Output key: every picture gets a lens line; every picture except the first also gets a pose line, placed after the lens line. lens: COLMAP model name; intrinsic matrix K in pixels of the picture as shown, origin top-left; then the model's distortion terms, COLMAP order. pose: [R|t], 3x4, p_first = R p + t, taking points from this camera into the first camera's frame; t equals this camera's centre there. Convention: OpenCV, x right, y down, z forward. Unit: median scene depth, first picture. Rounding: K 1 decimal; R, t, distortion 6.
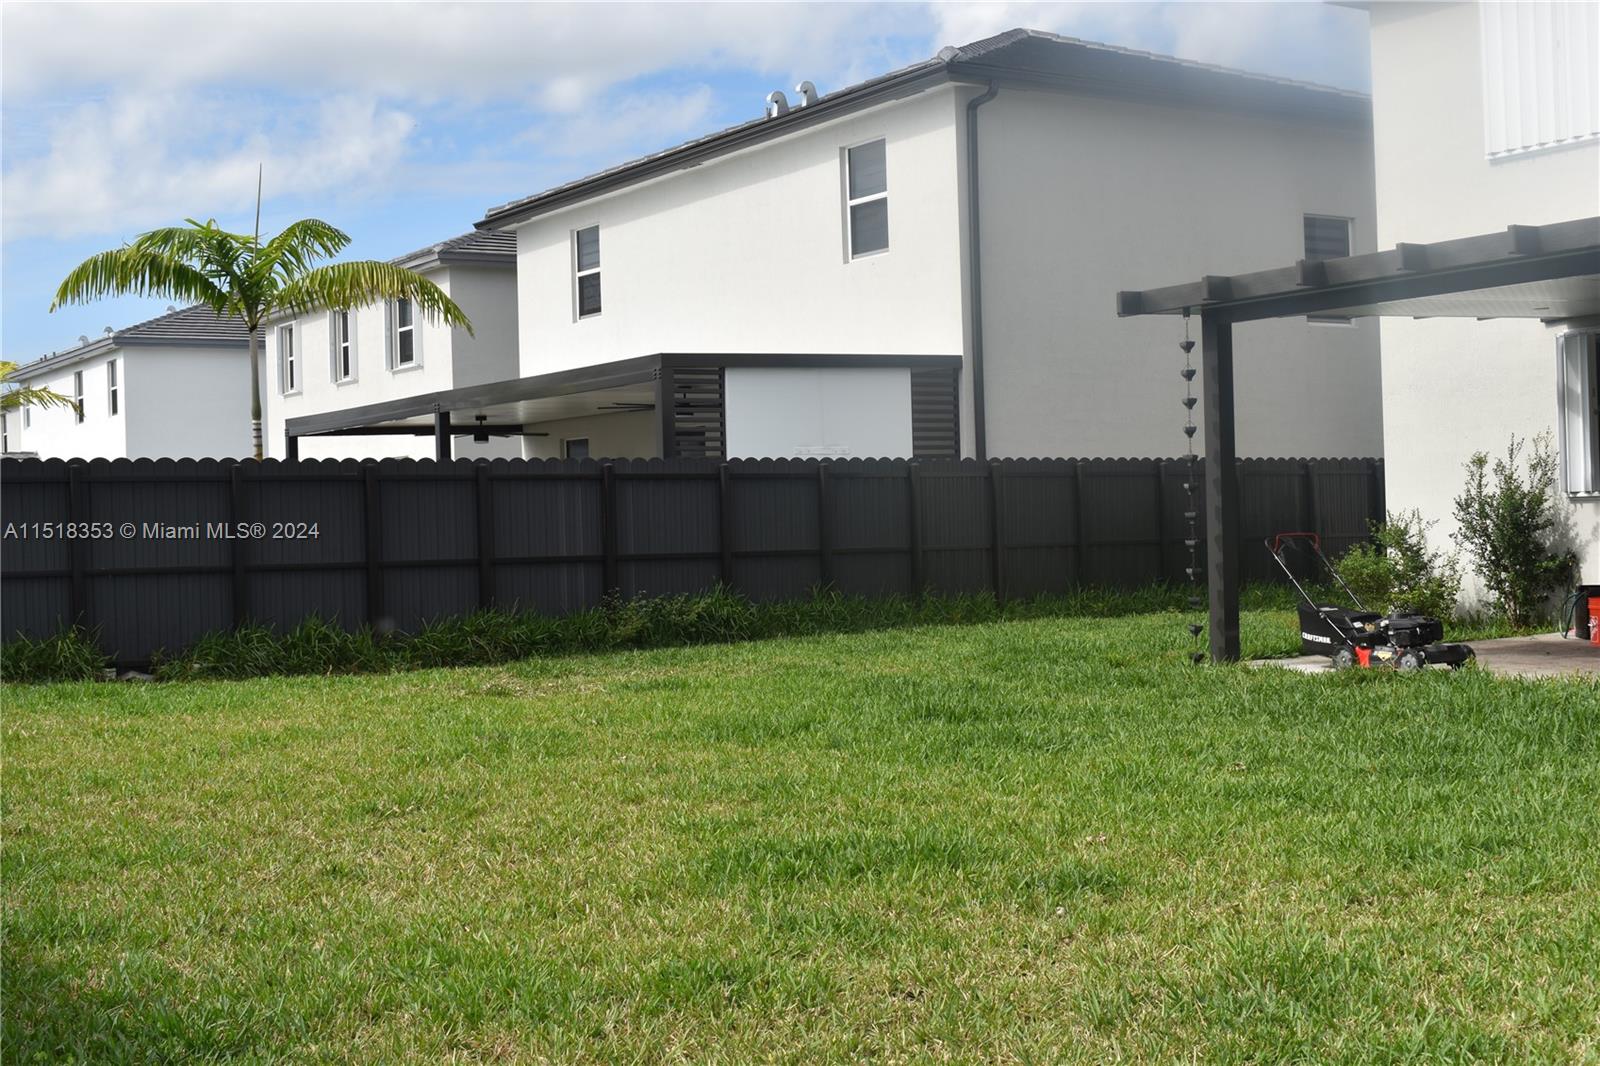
lens RADIAL K [[2079.2, 0, 797.9], [0, 2079.2, 527.0], [0, 0, 1]] dist [0.014717, 0.000000]
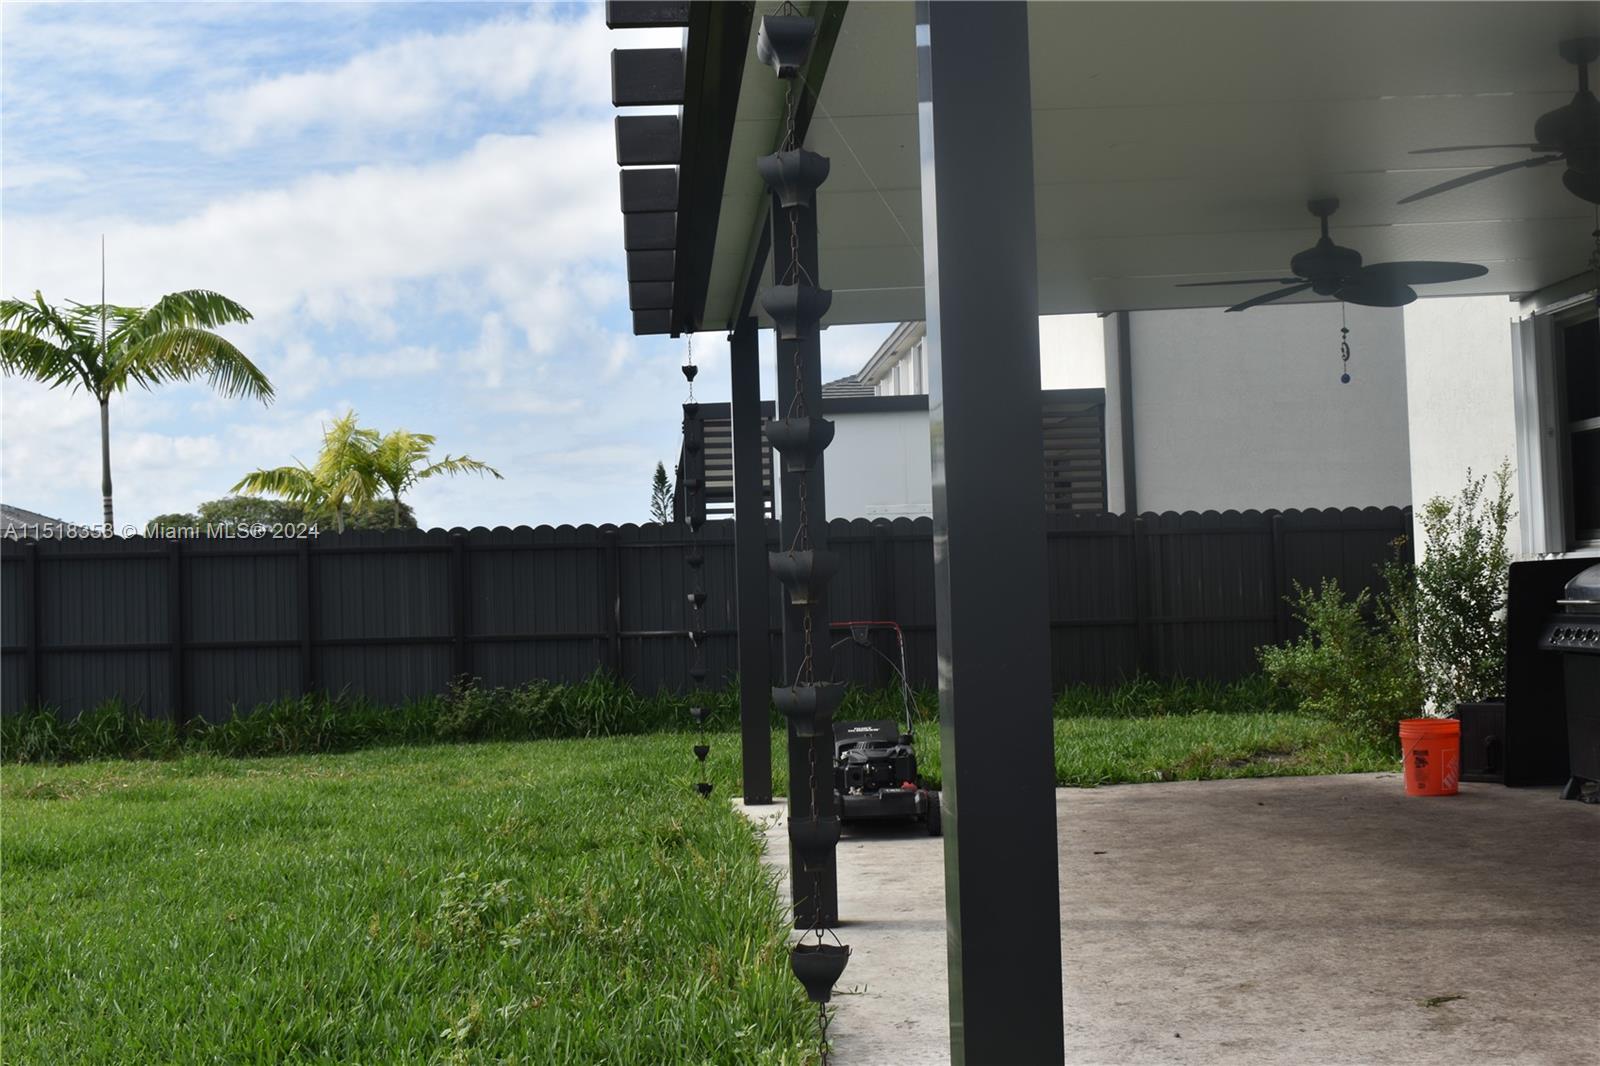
lens RADIAL K [[2079.2, 0, 799.1], [0, 2079.2, 538.0], [0, 0, 1]] dist [0.014717, 0.000000]
pose [[0.878437, -0.015370, -0.477610, 0.382805], [0.006529, 0.999775, -0.020165, -0.007923], [0.477813, 0.014595, 0.878340, 0.232063]]
